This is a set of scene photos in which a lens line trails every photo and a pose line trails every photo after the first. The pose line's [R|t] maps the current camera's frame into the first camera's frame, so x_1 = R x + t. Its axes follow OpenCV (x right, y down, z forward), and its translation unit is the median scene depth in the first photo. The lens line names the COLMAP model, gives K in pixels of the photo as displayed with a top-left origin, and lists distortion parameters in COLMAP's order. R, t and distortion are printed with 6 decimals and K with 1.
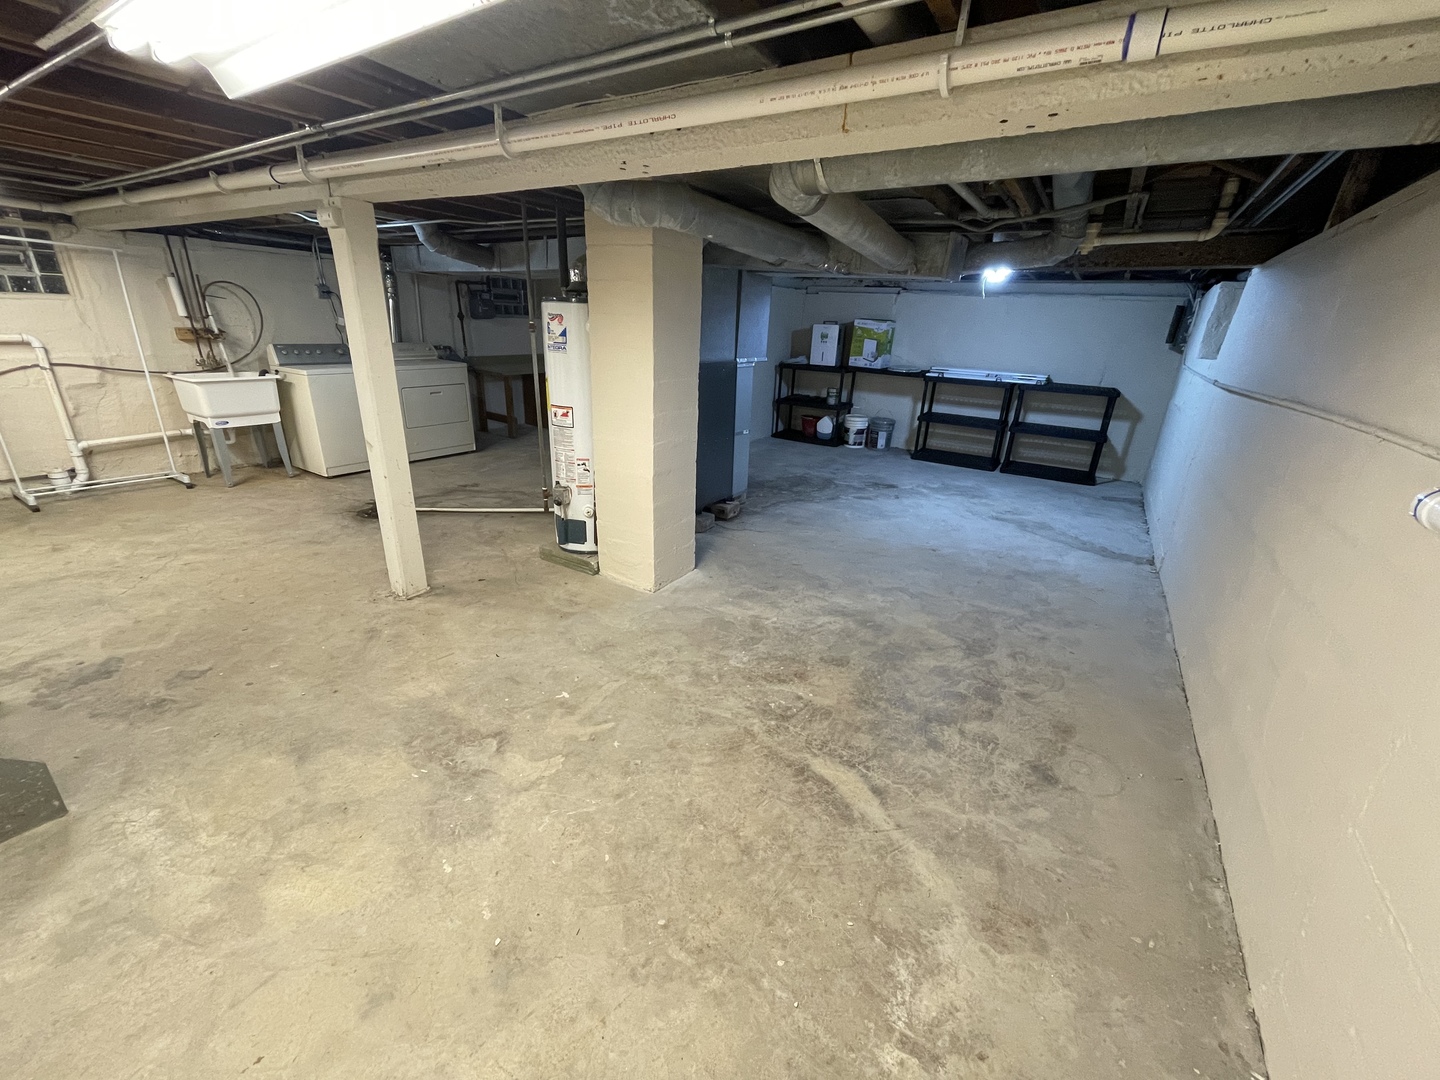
lens RADIAL K [[582.1, 0, 723.5], [0, 582.1, 540.4], [0, 0, 1]] dist [0.004005, -0.002639]
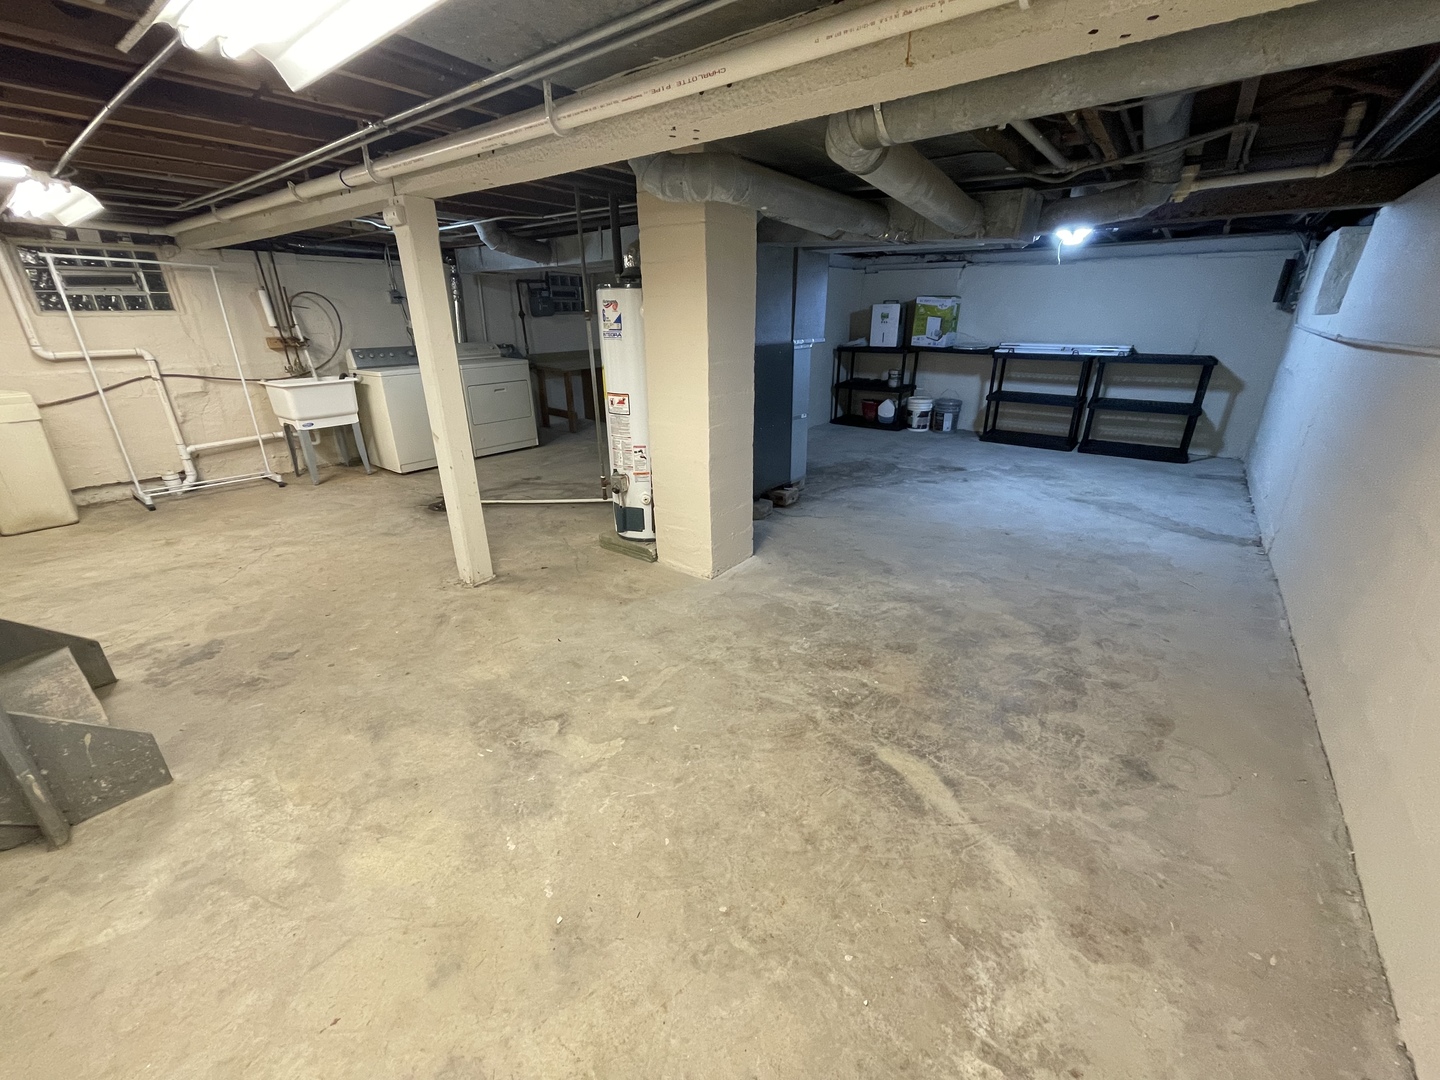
lens RADIAL K [[582.1, 0, 722.6], [0, 582.1, 541.3], [0, 0, 1]] dist [0.004005, -0.002639]
pose [[0.994707, -0.013053, -0.101916, 0.000097], [0.014397, 0.999819, 0.012465, 0.014177], [0.101735, -0.013866, 0.994715, 0.019762]]
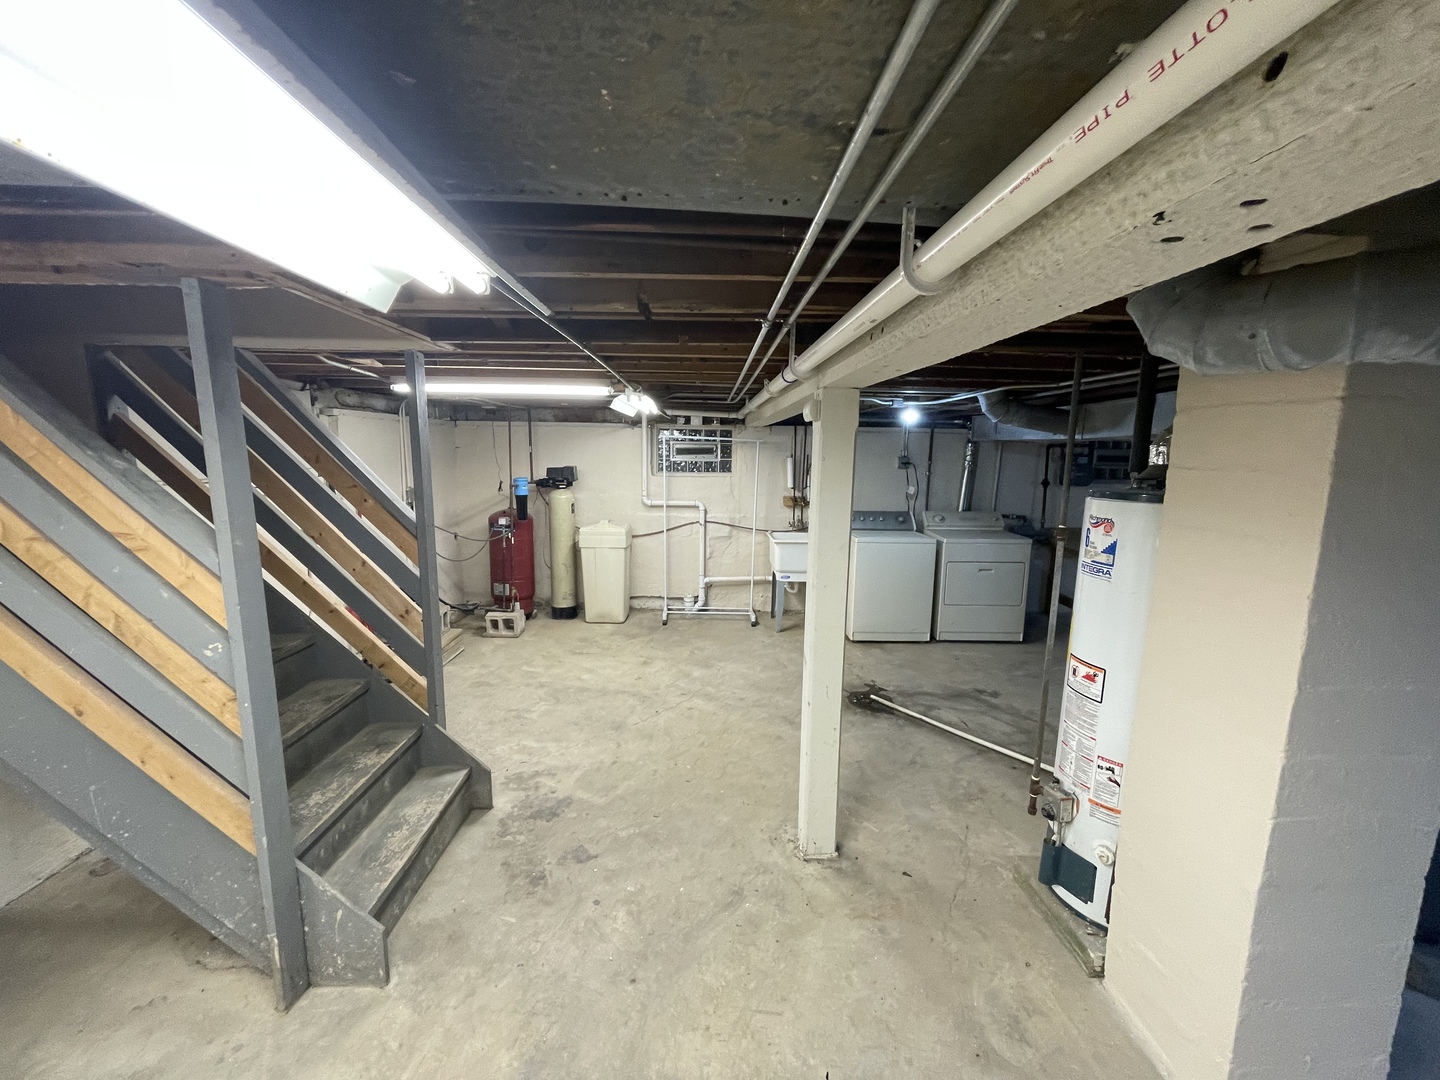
lens RADIAL K [[582.1, 0, 714.5], [0, 582.1, 543.0], [0, 0, 1]] dist [0.004005, -0.002639]
pose [[0.553412, 0.095788, -0.827381, -0.010978], [-0.284034, 0.955524, -0.079359, -0.203348], [0.782981, 0.278923, 0.556006, 0.363286]]
